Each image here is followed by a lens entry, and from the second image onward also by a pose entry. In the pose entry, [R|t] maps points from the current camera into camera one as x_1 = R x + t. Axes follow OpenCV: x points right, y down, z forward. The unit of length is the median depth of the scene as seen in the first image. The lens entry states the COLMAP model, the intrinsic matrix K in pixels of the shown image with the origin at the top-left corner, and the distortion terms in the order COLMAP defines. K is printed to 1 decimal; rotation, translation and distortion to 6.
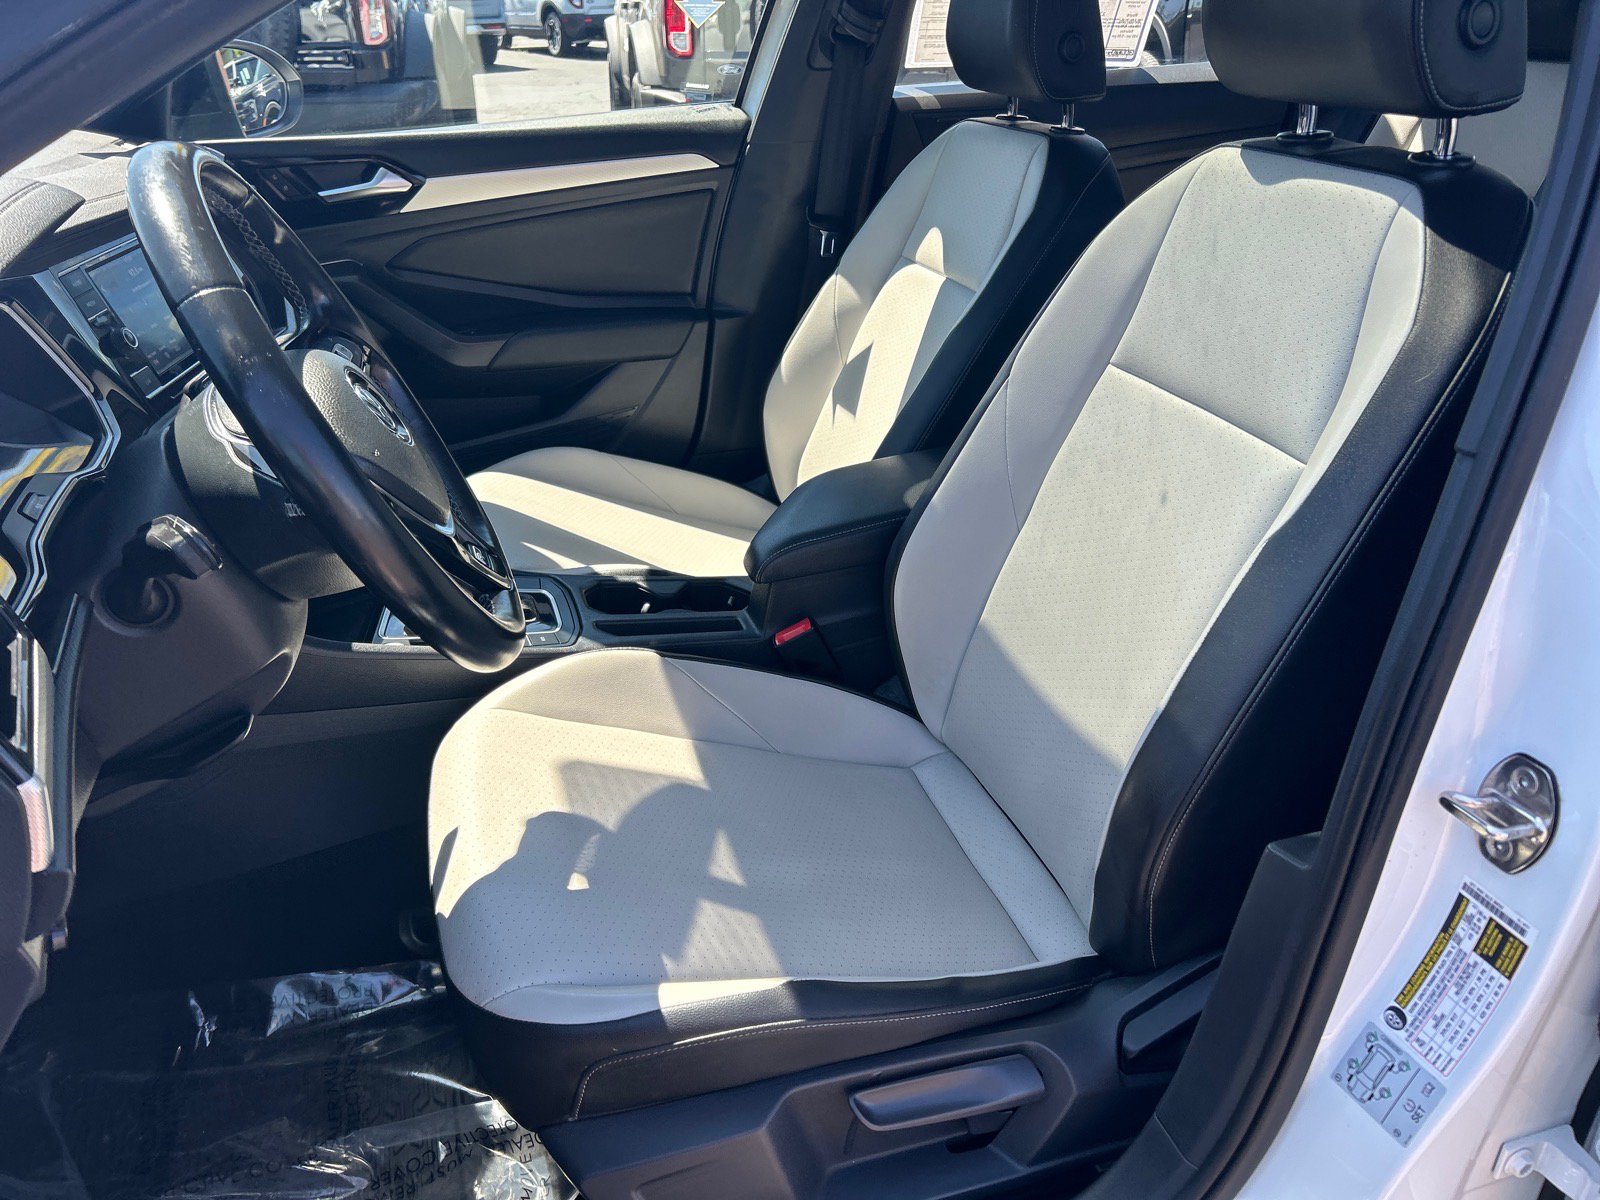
lens RADIAL K [[1194.8, 0, 813.7], [0, 1194.8, 604.5], [0, 0, 1]] dist [0.044098, -0.042873]
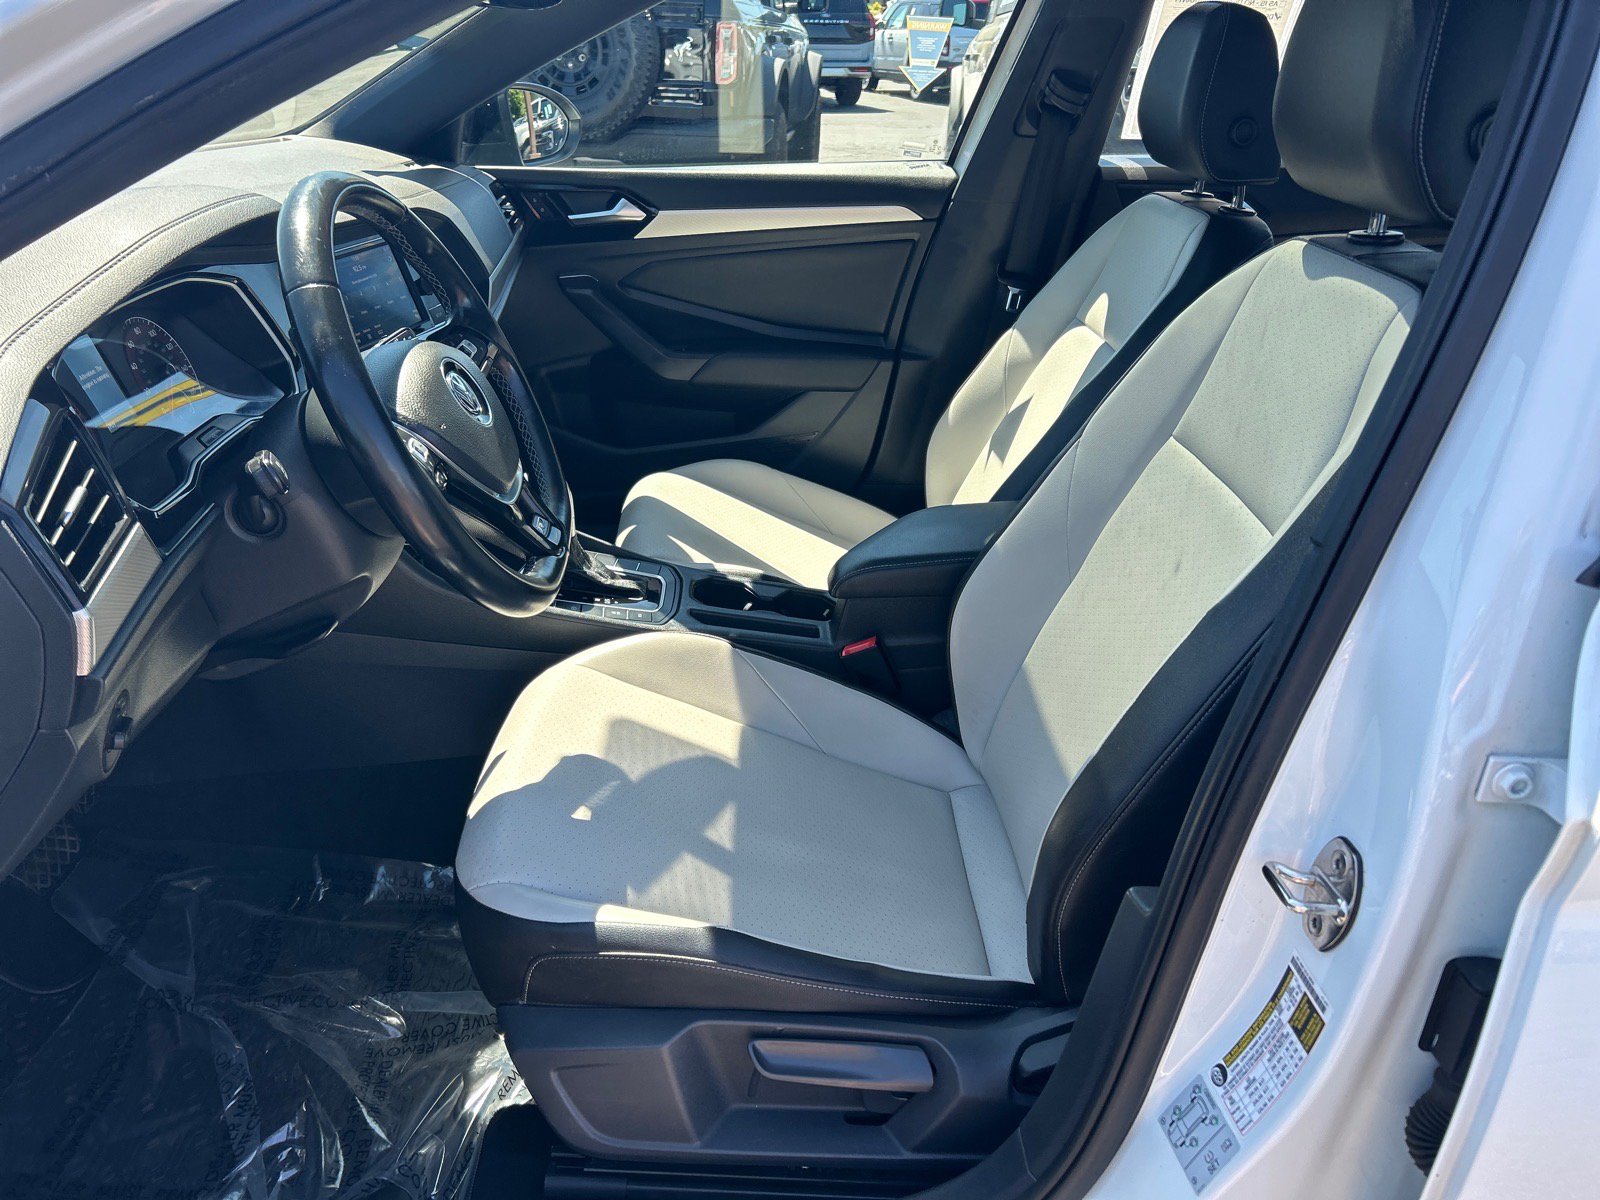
lens RADIAL K [[1188.4, 0, 799.1], [0, 1188.4, 605.3], [0, 0, 1]] dist [0.070287, -0.097769]
pose [[0.958517, 0.154537, -0.239507, 0.187020], [-0.161874, 0.986748, -0.011150, 0.007098], [0.234610, 0.049457, 0.970831, -0.067425]]
